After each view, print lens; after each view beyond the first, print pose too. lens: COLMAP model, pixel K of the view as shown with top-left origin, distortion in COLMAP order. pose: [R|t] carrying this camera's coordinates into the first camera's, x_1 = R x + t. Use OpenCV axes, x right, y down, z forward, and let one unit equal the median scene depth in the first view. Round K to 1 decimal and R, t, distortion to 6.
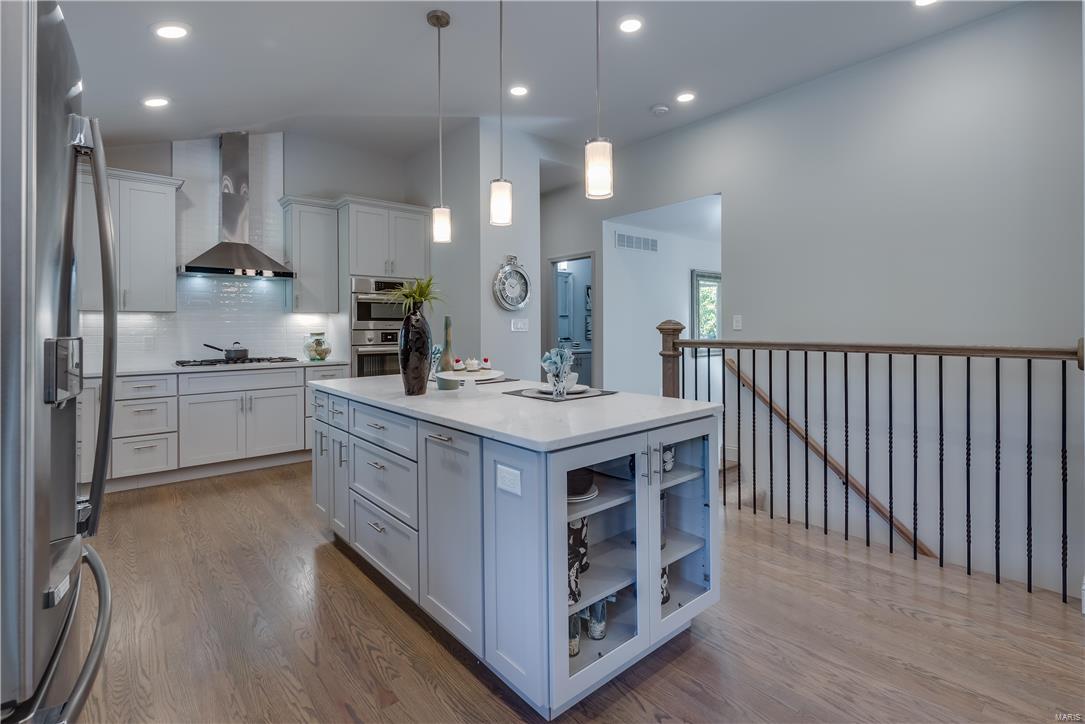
lens RADIAL K [[515.2, 0, 532.1], [0, 515.2, 323.2], [0, 0, 1]] dist [0.004913, -0.000593]
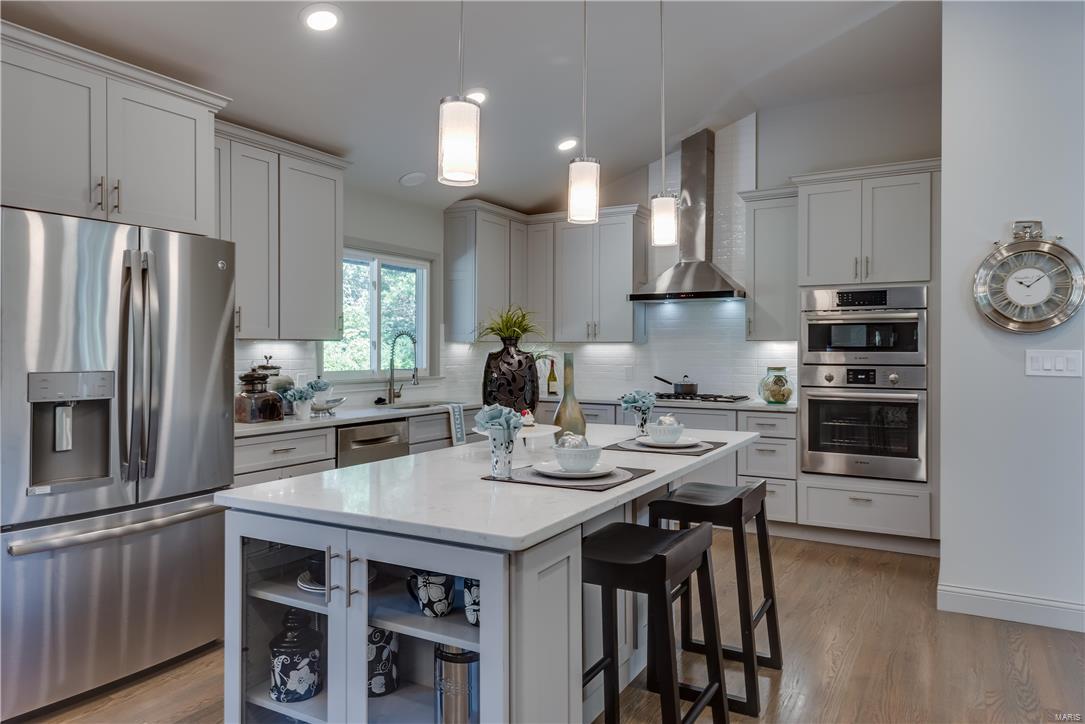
lens RADIAL K [[701.3, 0, 543.4], [0, 701.3, 353.4], [0, 0, 1]] dist [0.023440, 0.001508]
pose [[0.341332, 0.009318, -0.939897, 0.440755], [0.003007, 0.999935, 0.011006, -0.013968], [0.939938, -0.006583, 0.341282, 0.335884]]
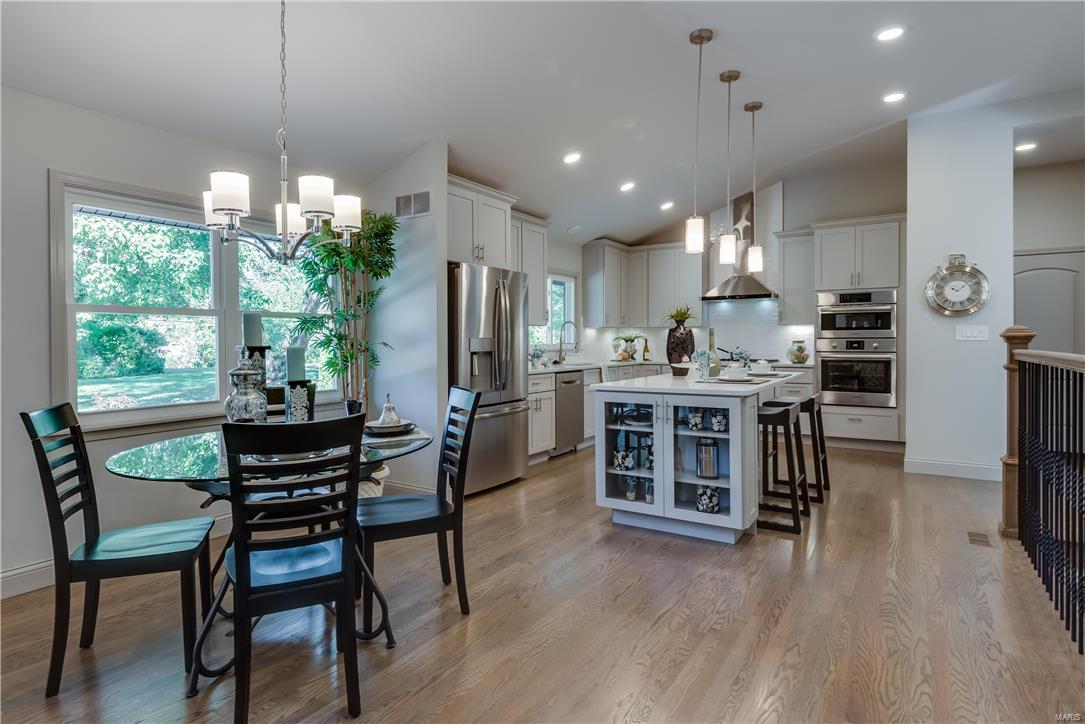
lens RADIAL K [[570.2, 0, 531.4], [0, 570.2, 348.0], [0, 0, 1]] dist [0.033829, -0.000875]
pose [[0.290810, 0.015975, -0.956648, 0.711515], [0.009705, 0.999760, 0.019645, 0.003006], [0.956732, -0.014997, 0.290585, 0.002016]]
